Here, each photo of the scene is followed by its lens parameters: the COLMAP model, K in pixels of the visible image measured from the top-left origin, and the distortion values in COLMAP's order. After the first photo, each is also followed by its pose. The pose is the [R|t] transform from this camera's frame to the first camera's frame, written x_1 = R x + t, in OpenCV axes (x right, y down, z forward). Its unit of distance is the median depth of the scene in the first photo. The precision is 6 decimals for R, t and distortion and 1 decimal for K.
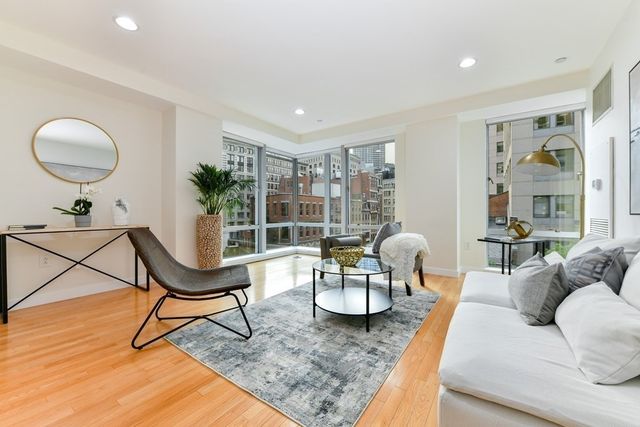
lens RADIAL K [[269.2, 0, 320.0], [0, 269.2, 213.5], [0, 0, 1]] dist [-0.000941, -0.000209]
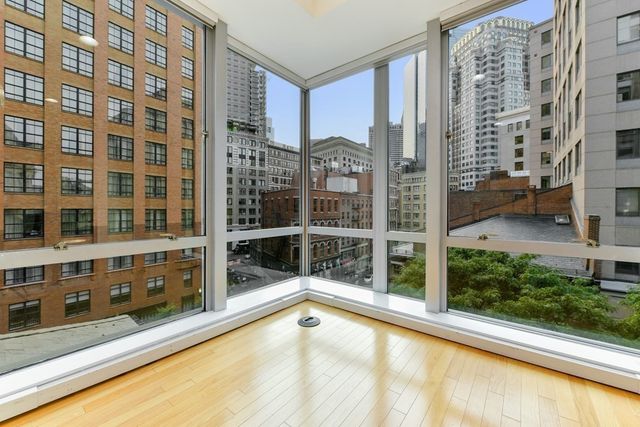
lens RADIAL K [[269.2, 0, 320.0], [0, 269.2, 213.5], [0, 0, 1]] dist [-0.000941, -0.000209]
pose [[0.998714, 0.004918, -0.050467, -0.007907], [-0.004323, 0.999920, 0.011890, 0.001092], [0.050521, -0.011657, 0.998655, 0.101897]]
